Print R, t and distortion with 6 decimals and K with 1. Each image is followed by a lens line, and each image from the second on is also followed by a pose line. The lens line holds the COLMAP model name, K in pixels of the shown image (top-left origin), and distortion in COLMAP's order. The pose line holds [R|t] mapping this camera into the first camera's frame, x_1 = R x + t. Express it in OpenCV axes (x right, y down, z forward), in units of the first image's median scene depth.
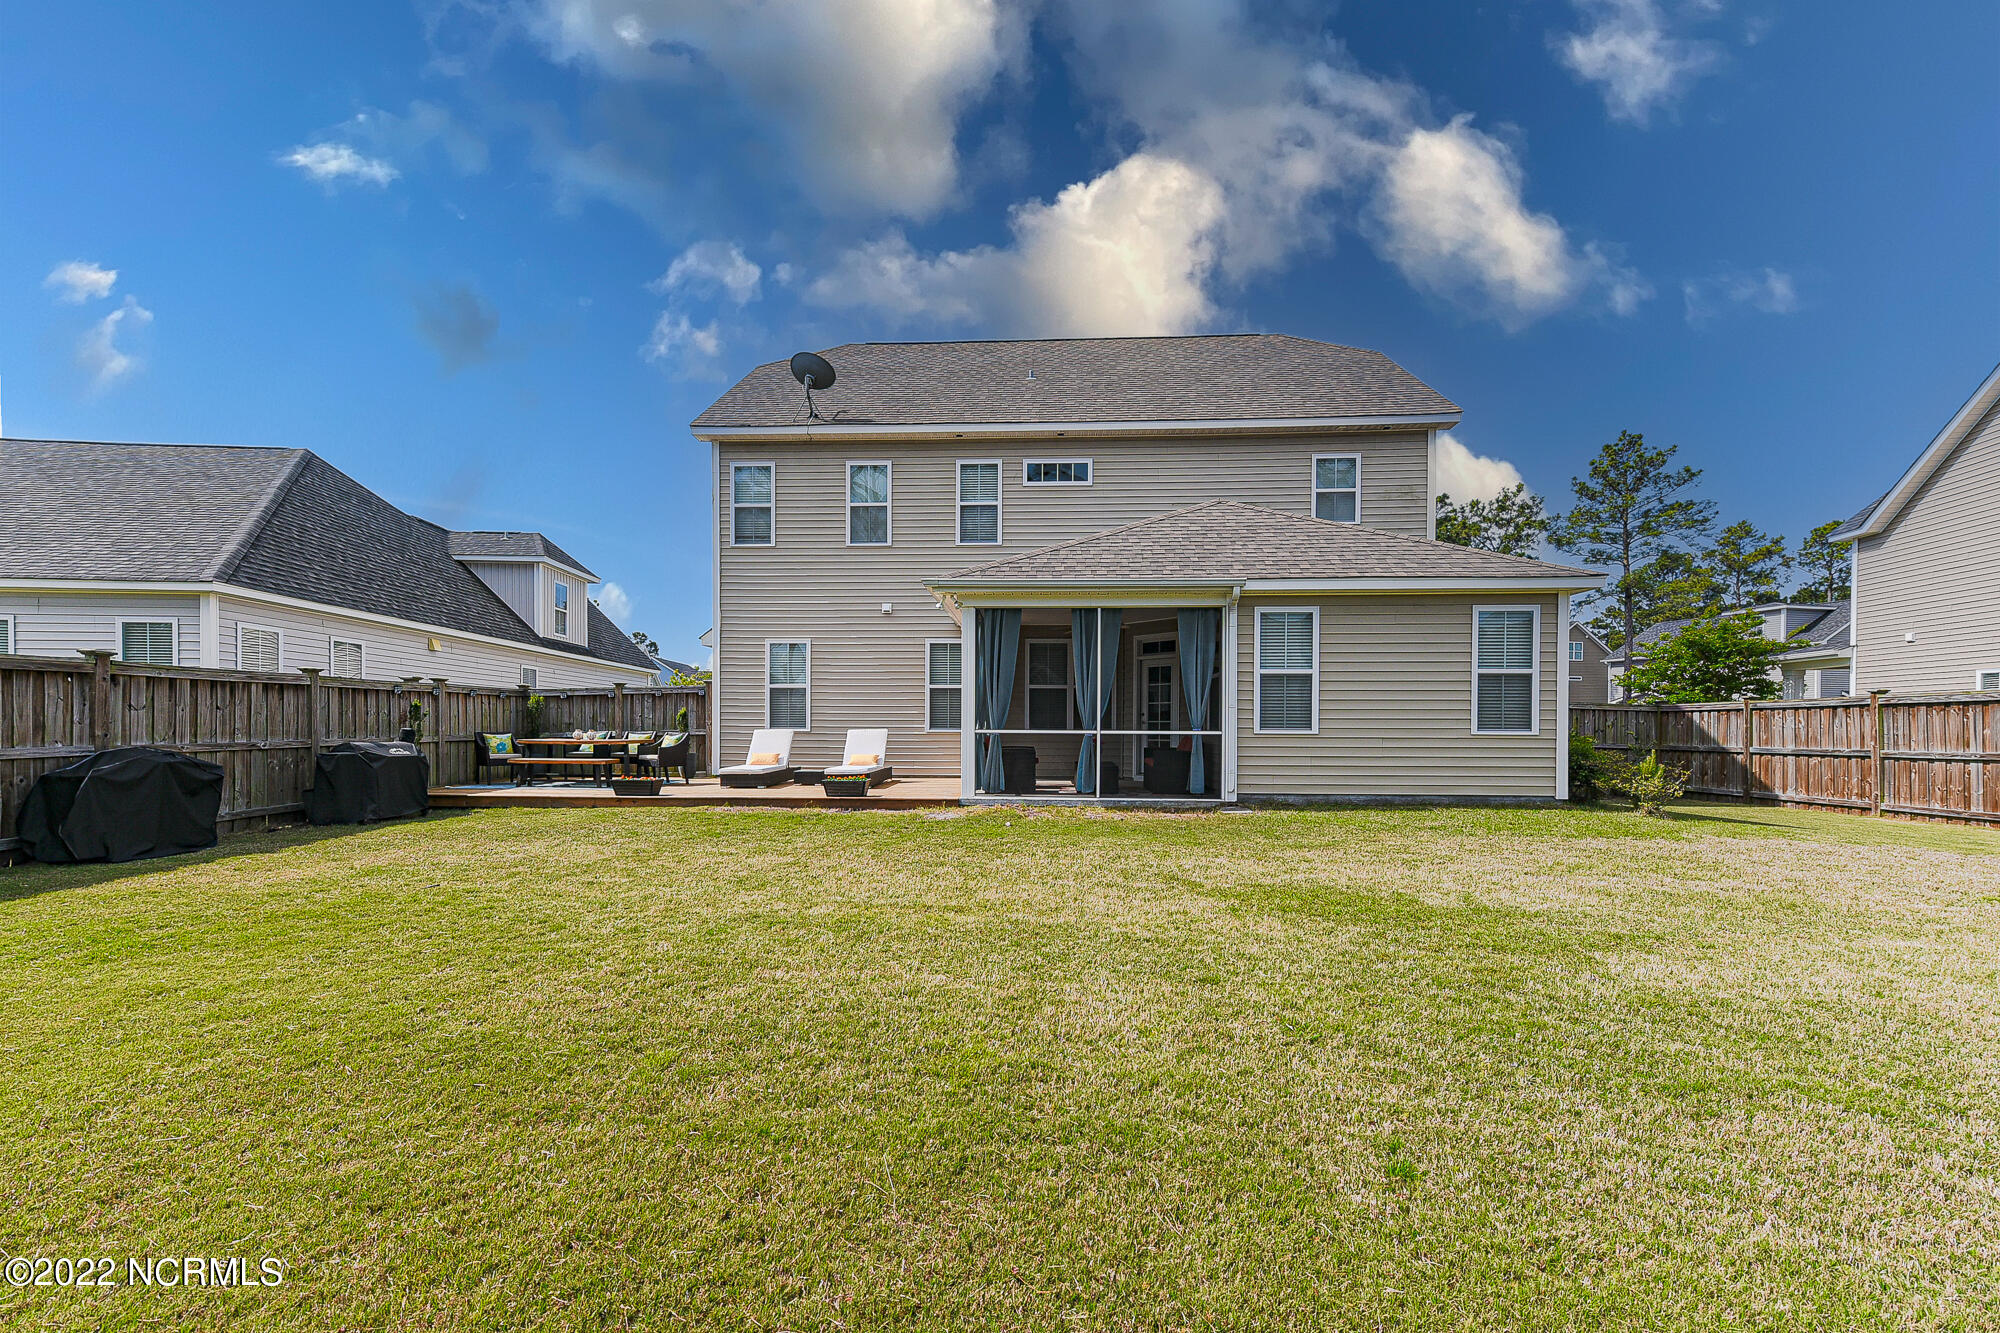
lens RADIAL K [[818.7, 0, 989.1], [0, 818.7, 733.1], [0, 0, 1]] dist [0.019905, -0.000047]
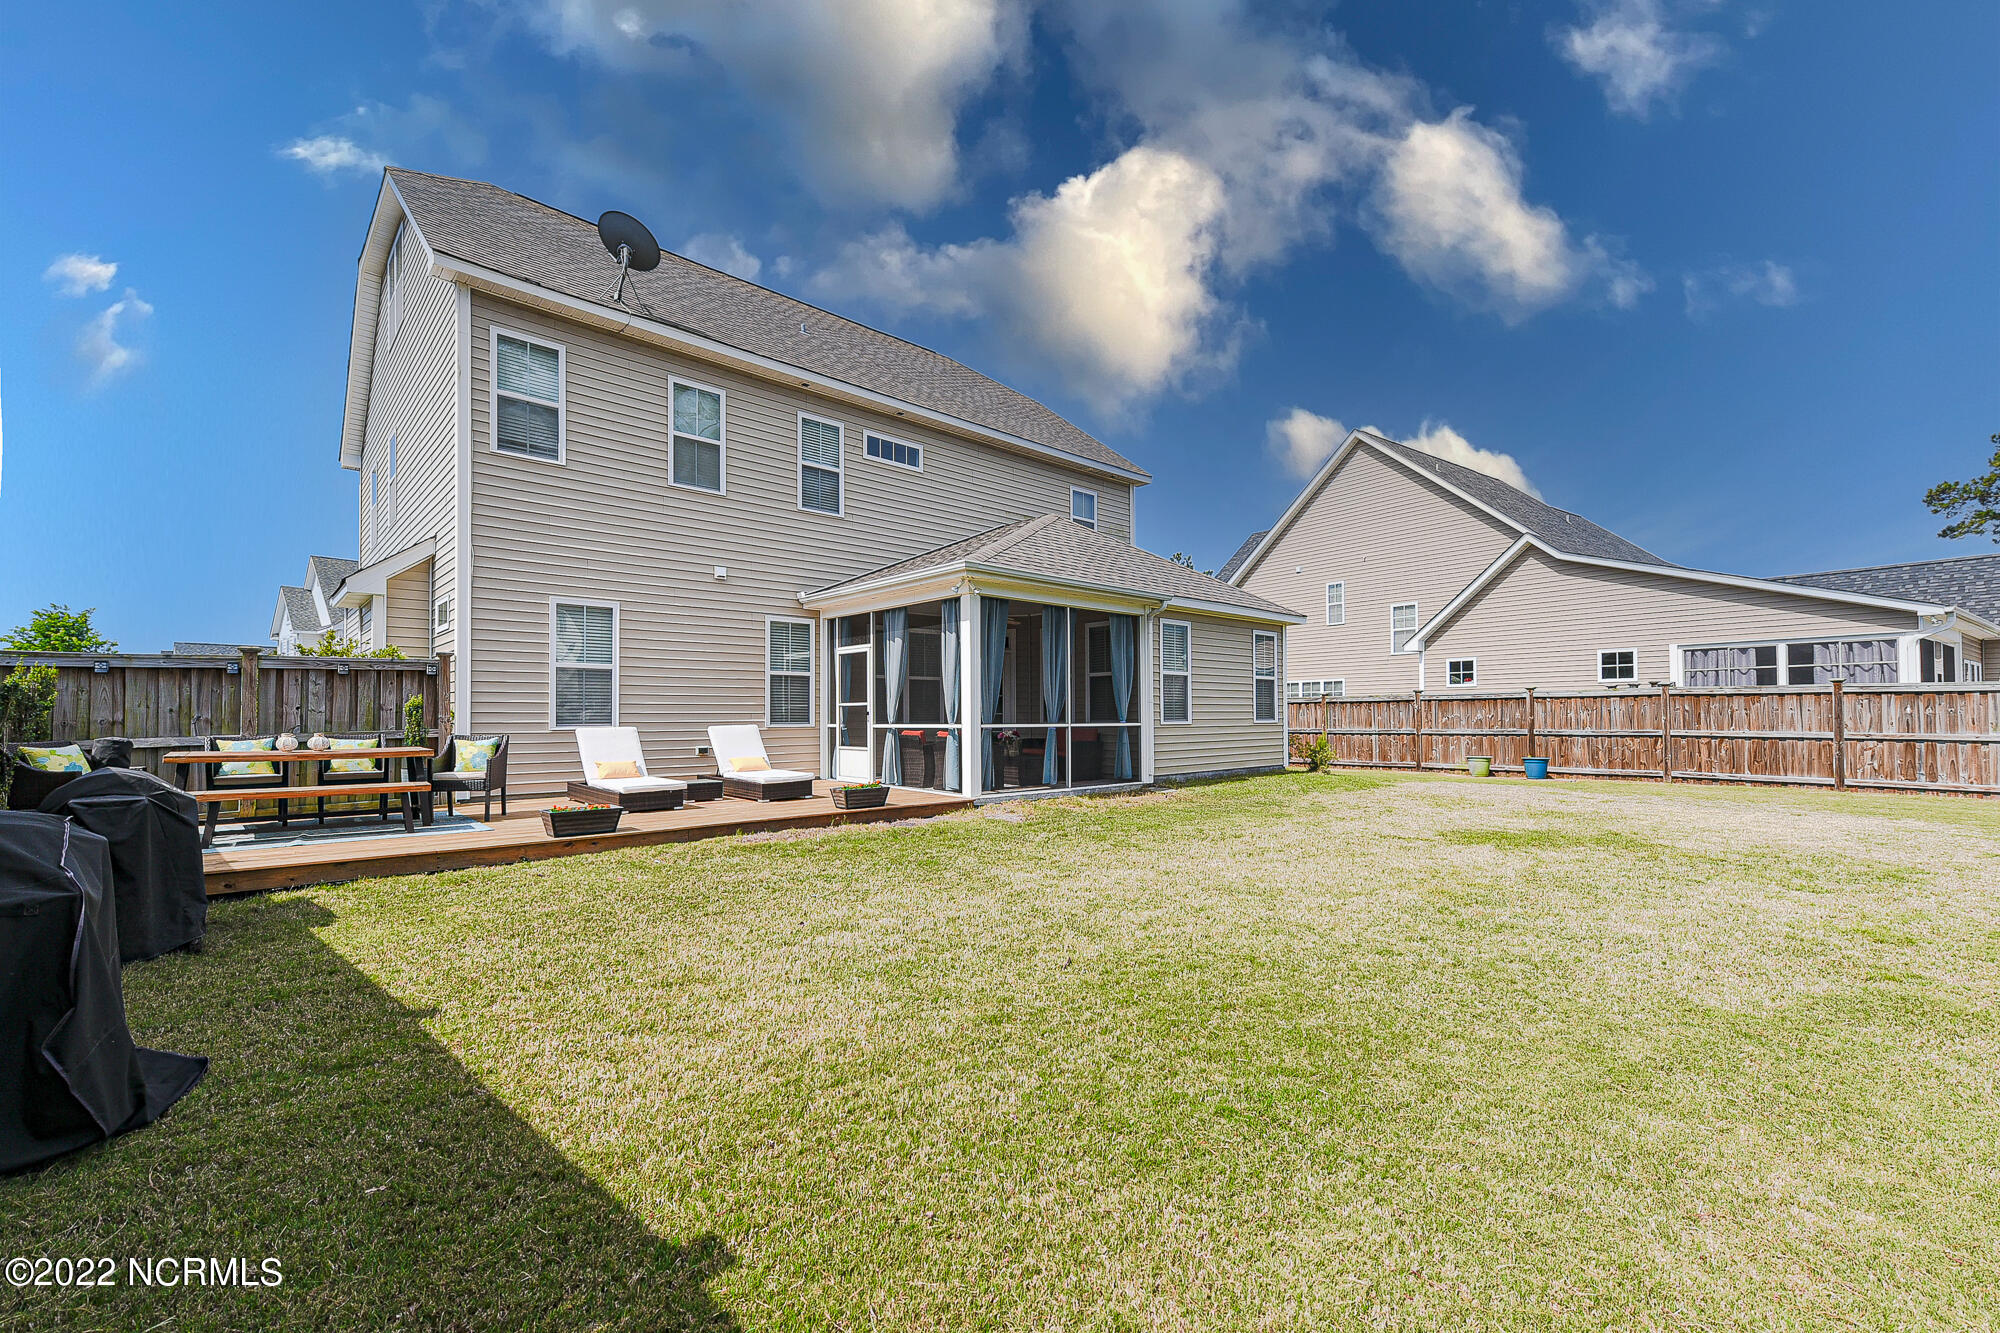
lens RADIAL K [[845.8, 0, 1000.2], [0, 845.8, 701.8], [0, 0, 1]] dist [0.021898, 0.000040]
pose [[0.694131, 0.006036, 0.719823, -0.680364], [0.009968, 0.999788, -0.017995, -0.012059], [-0.719780, 0.019666, 0.693924, 0.299594]]
